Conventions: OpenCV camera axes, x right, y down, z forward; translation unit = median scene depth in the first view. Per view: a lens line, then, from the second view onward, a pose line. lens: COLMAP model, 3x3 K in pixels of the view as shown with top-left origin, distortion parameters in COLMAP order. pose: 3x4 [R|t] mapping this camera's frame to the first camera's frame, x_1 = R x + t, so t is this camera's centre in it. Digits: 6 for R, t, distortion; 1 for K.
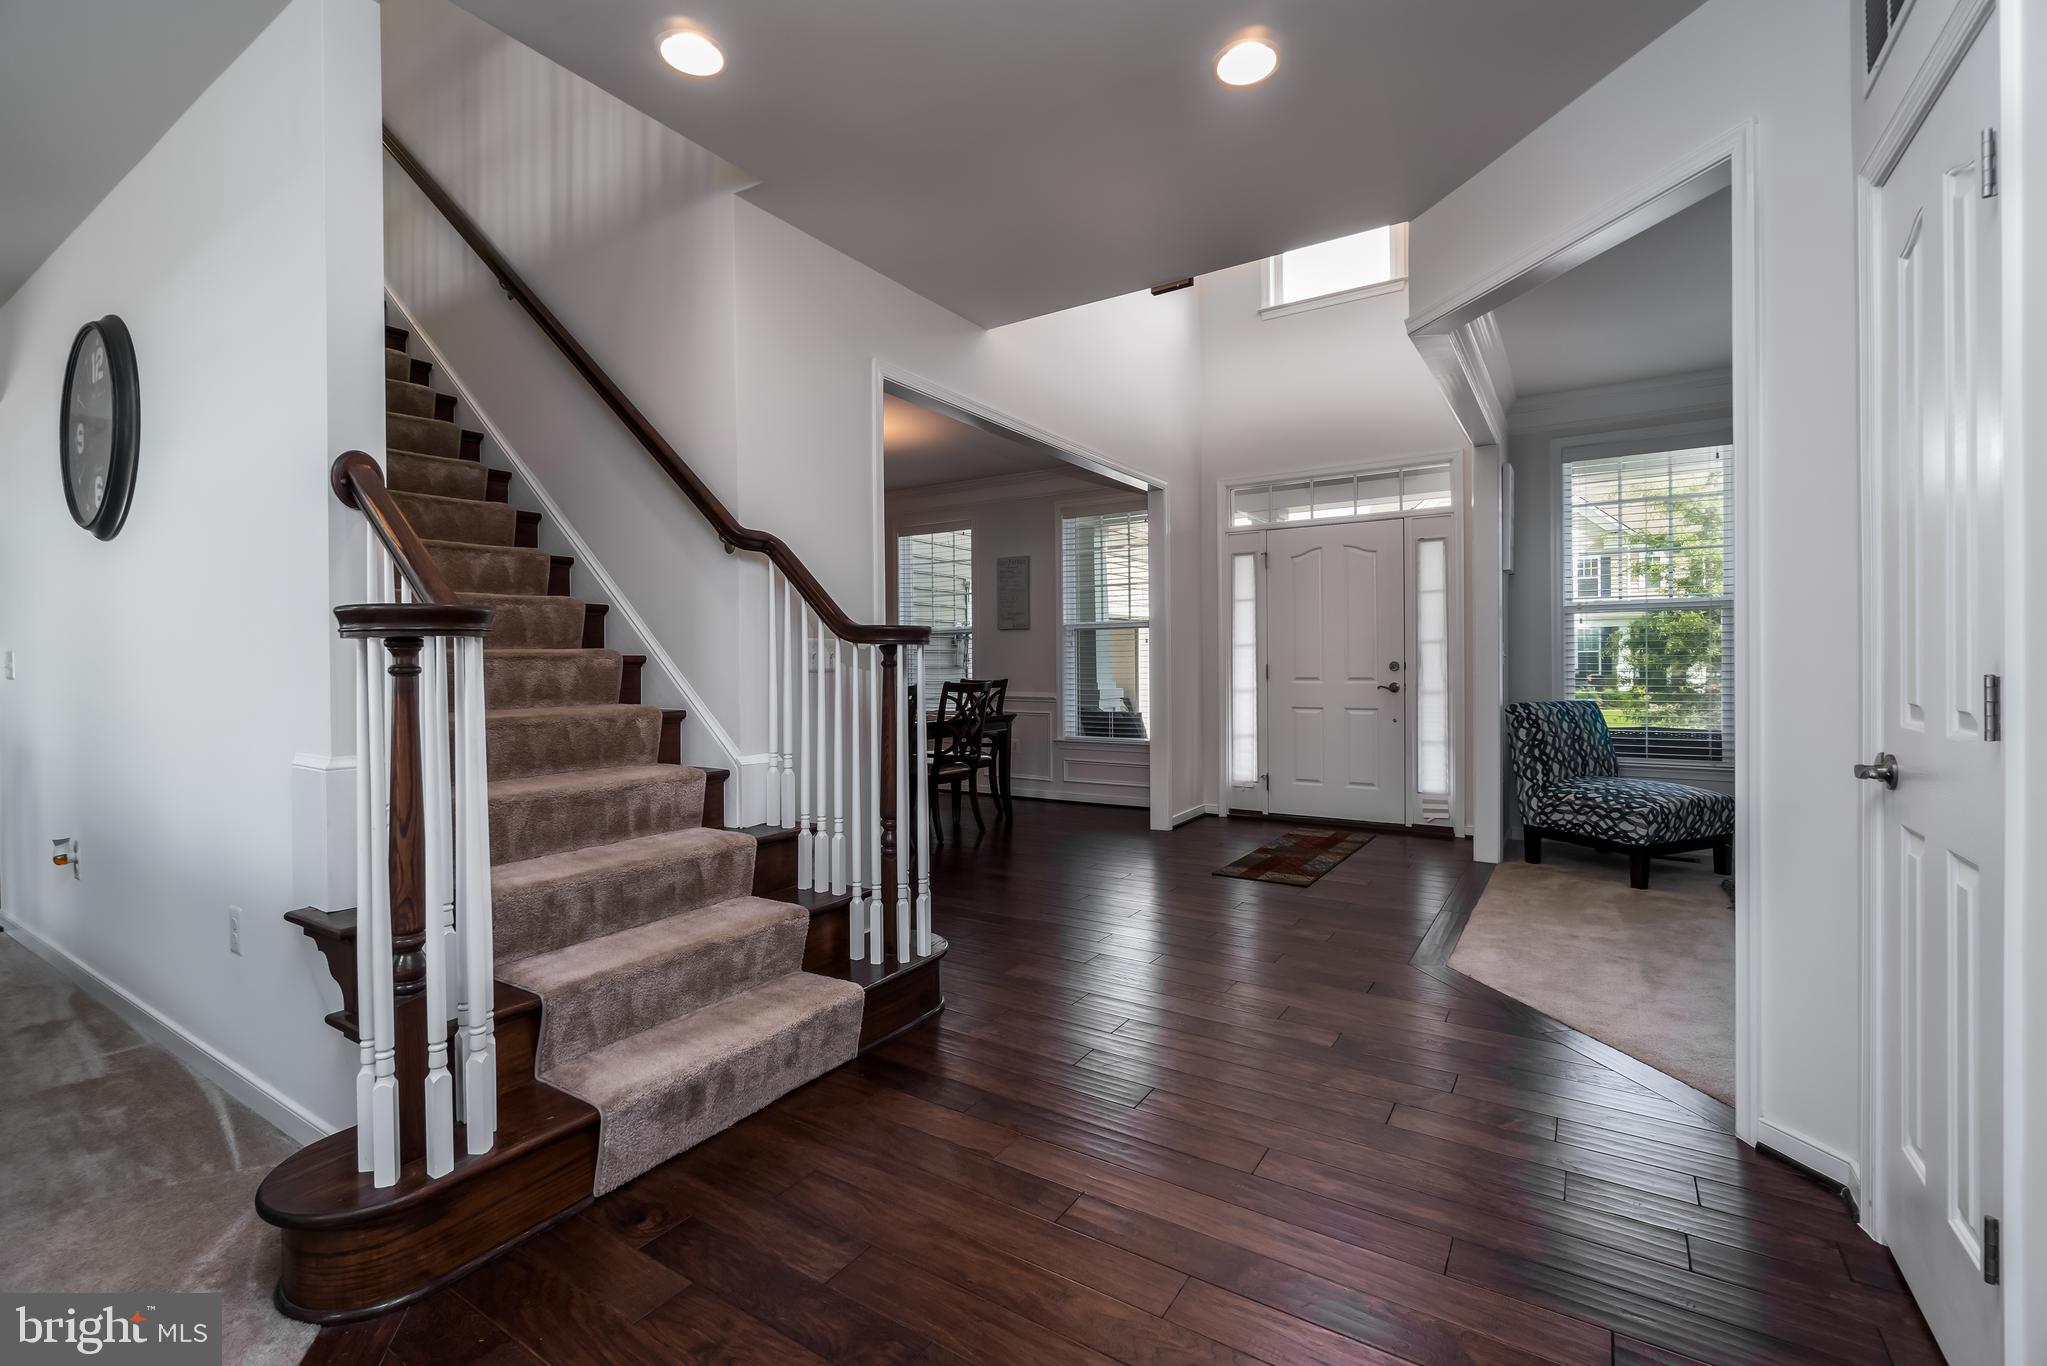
lens RADIAL K [[890.7, 0, 1014.3], [0, 890.7, 671.4], [0, 0, 1]] dist [-0.002196, 0.000636]
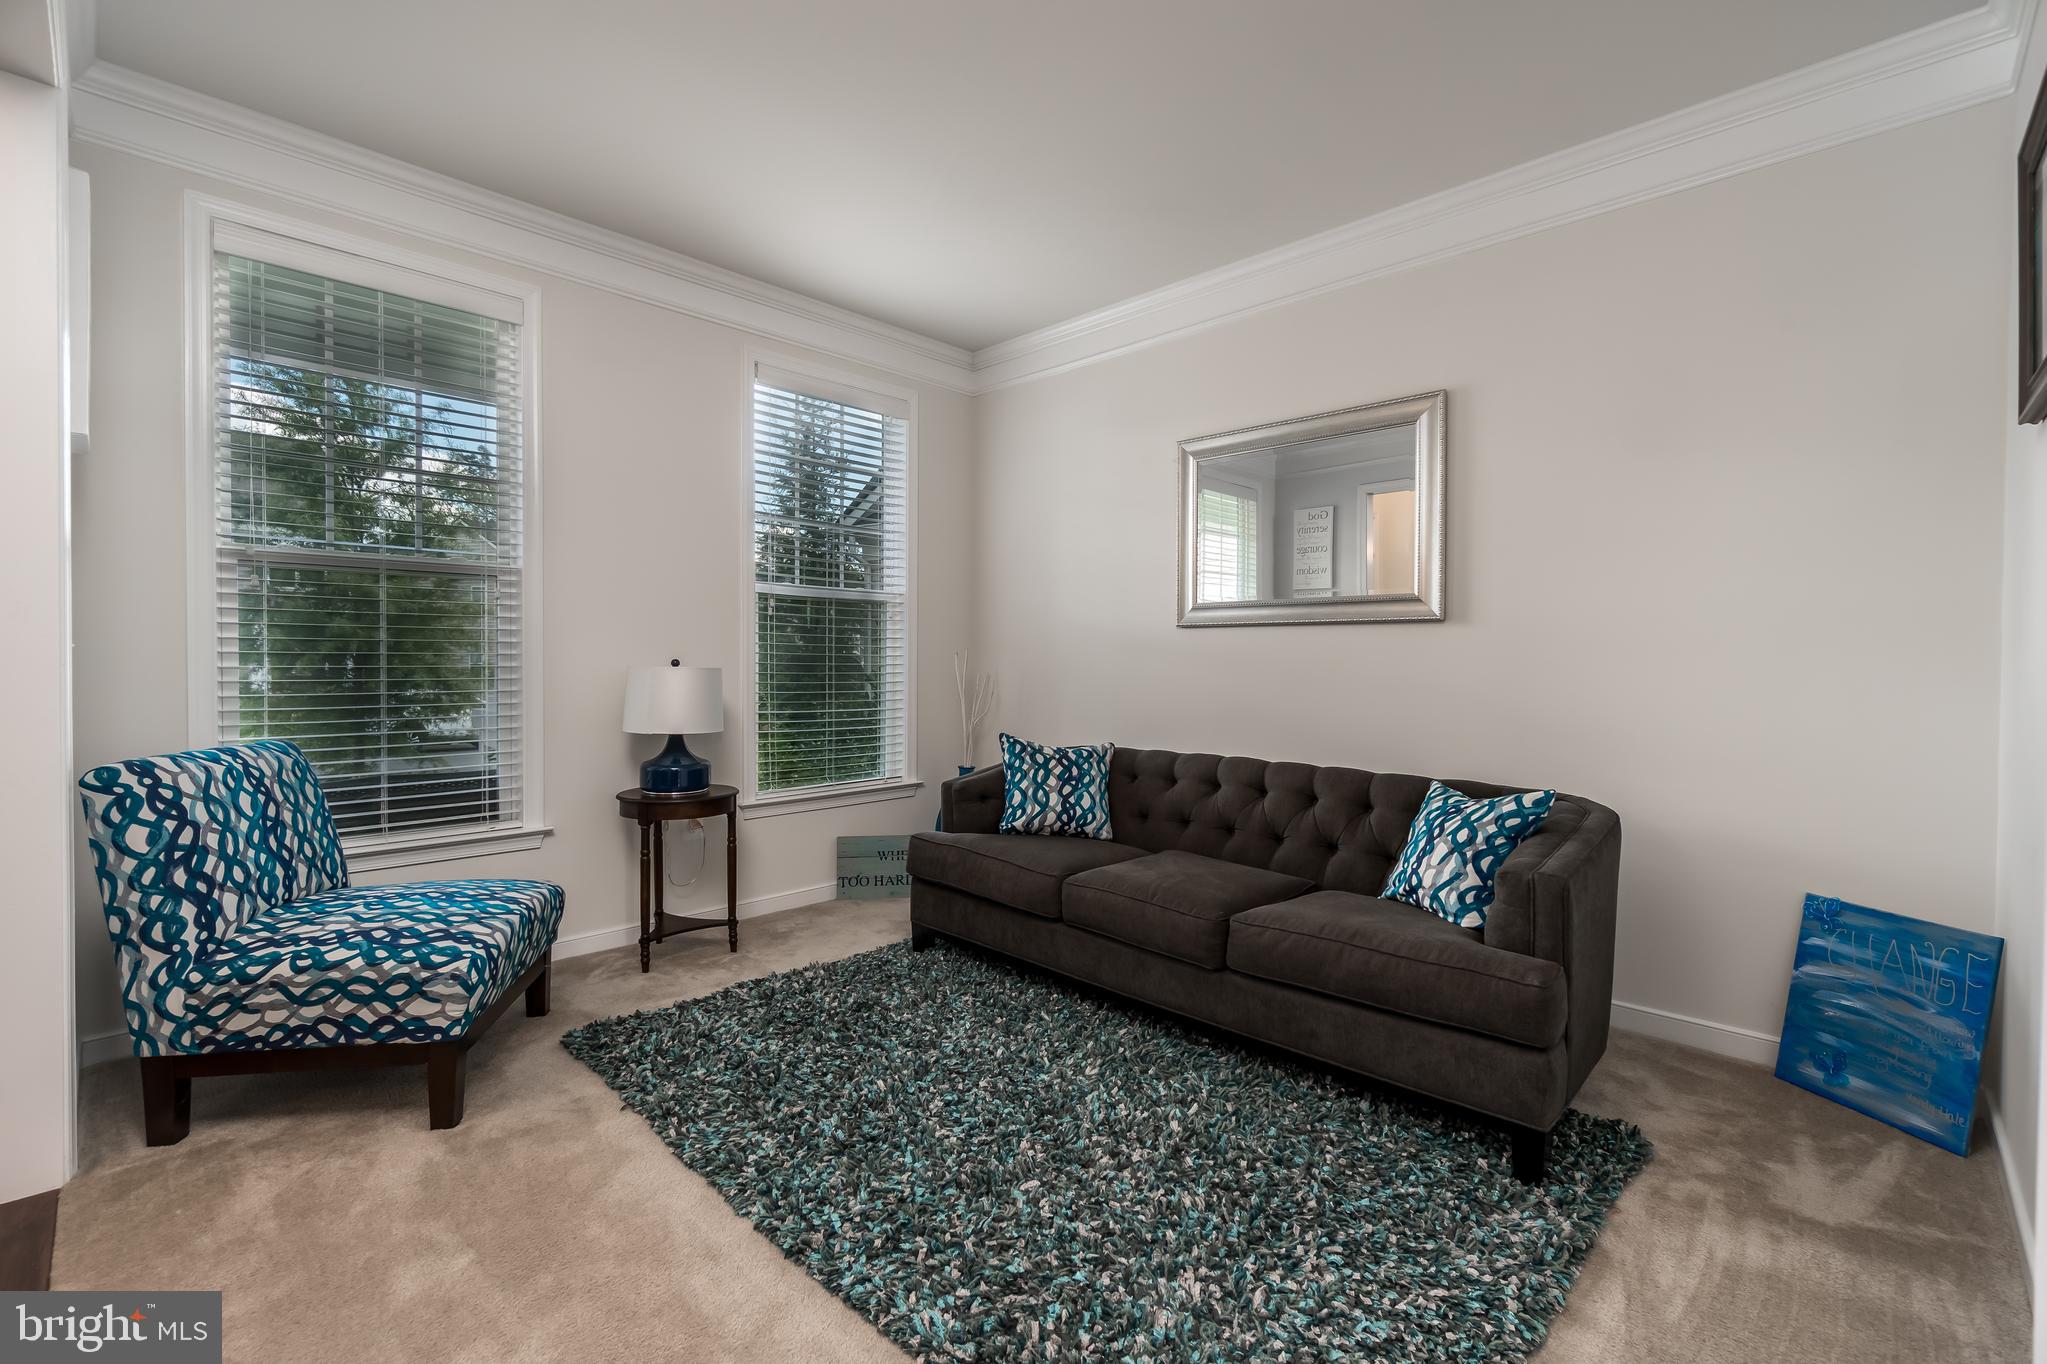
lens RADIAL K [[890.7, 0, 1014.3], [0, 890.7, 670.4], [0, 0, 1]] dist [-0.002196, 0.000636]
pose [[0.184136, -0.007904, 0.982869, 0.249193], [-0.001840, 0.999963, 0.008386, -0.010787], [-0.982899, -0.003353, 0.184115, 0.538321]]
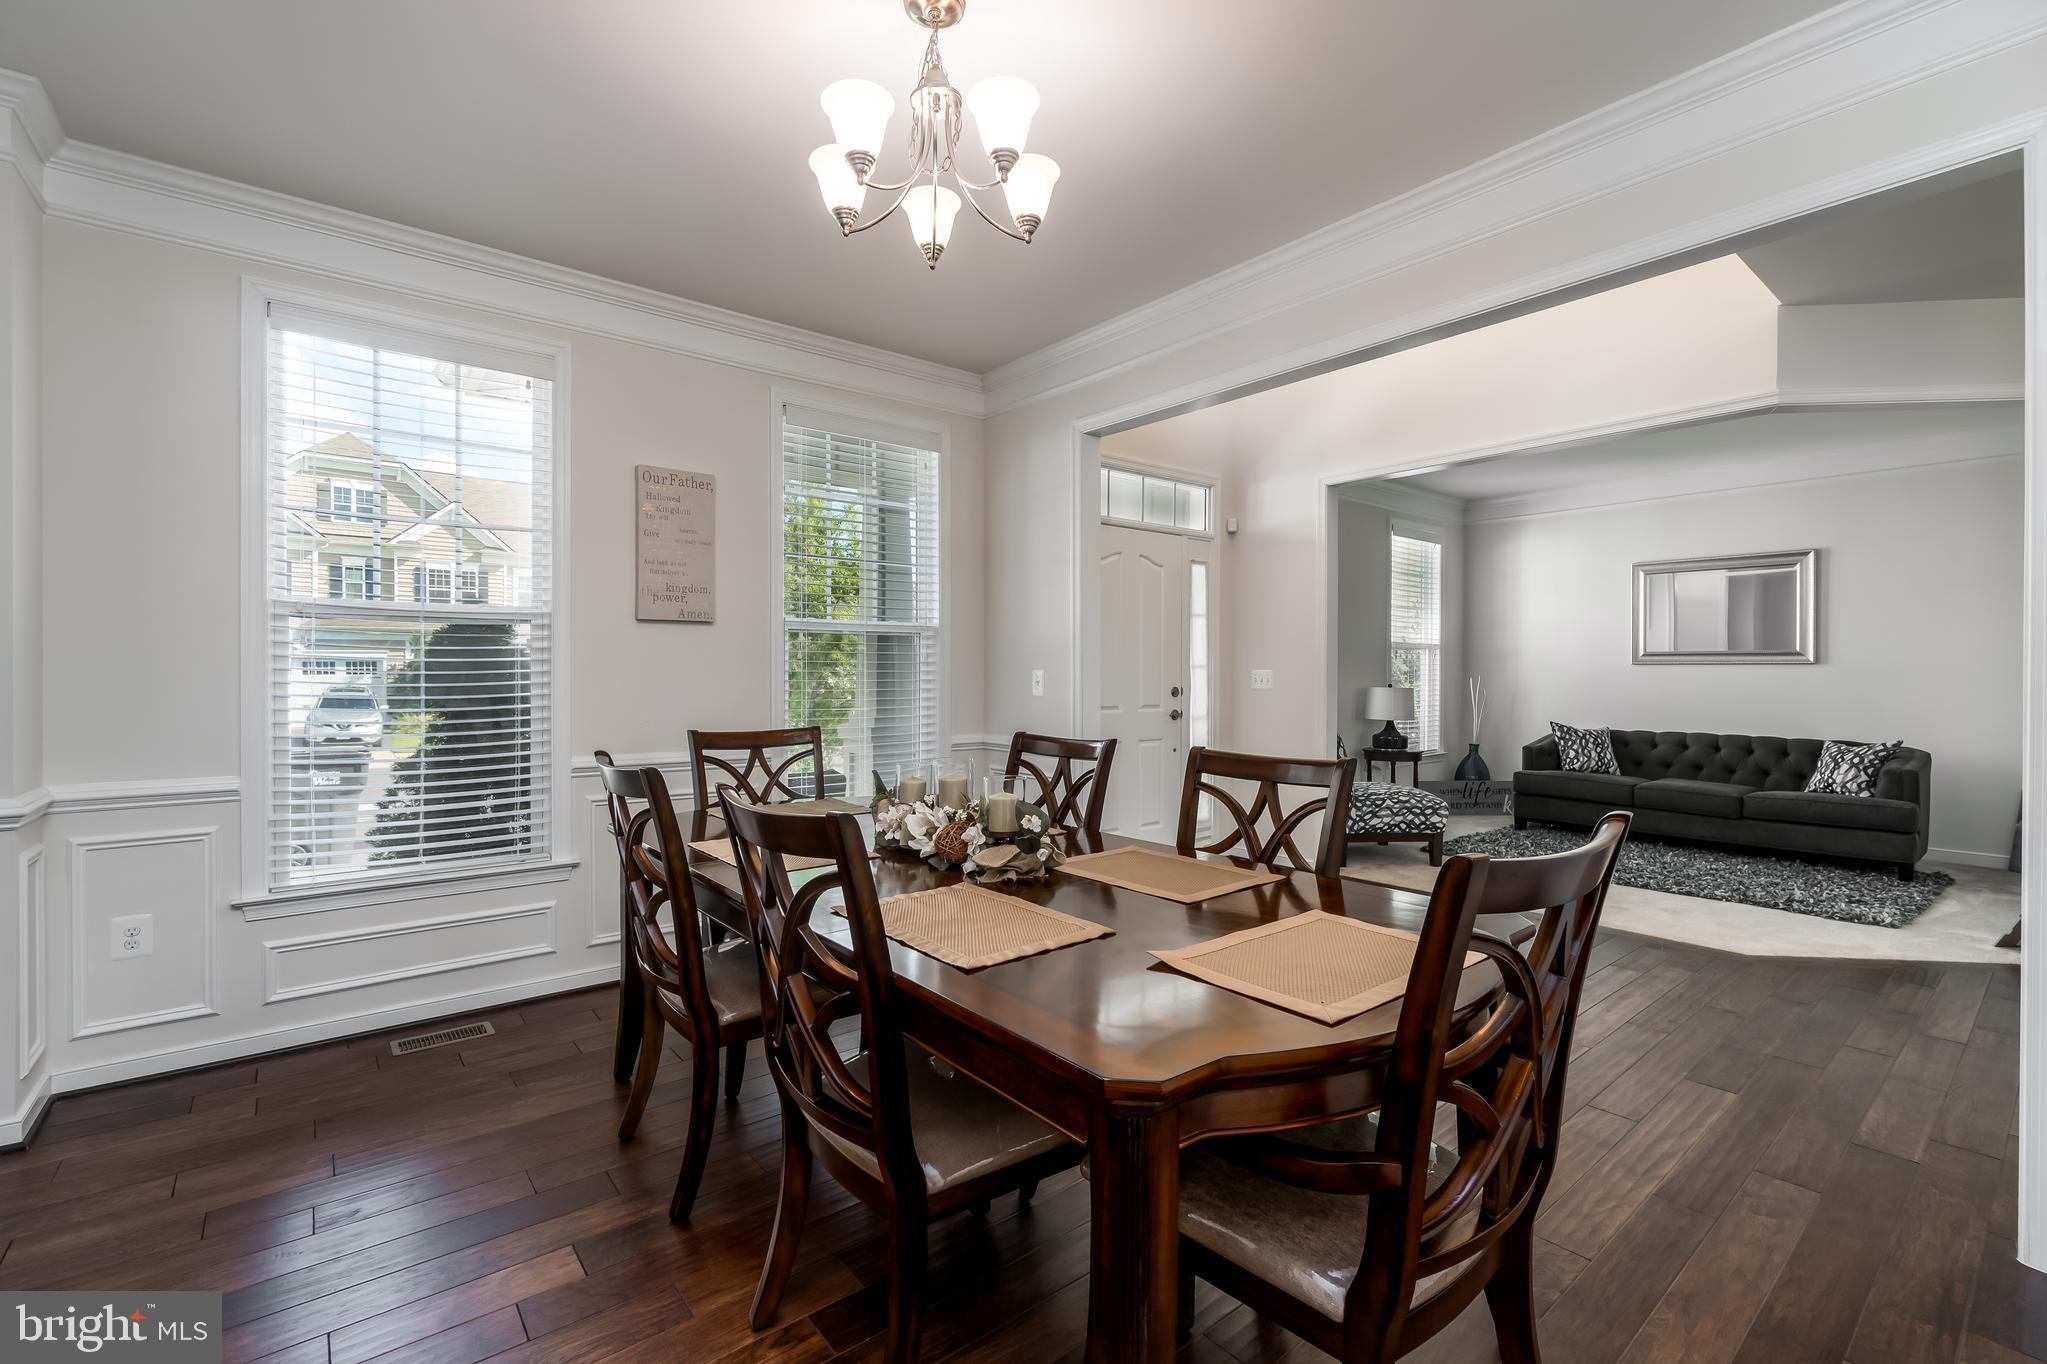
lens RADIAL K [[890.7, 0, 1014.3], [0, 890.7, 670.4], [0, 0, 1]] dist [-0.002196, 0.000636]
pose [[0.295127, 0.003703, 0.955451, -0.628493], [0.002268, 0.999987, -0.004576, -0.029623], [-0.955455, 0.003518, 0.295114, 1.075803]]
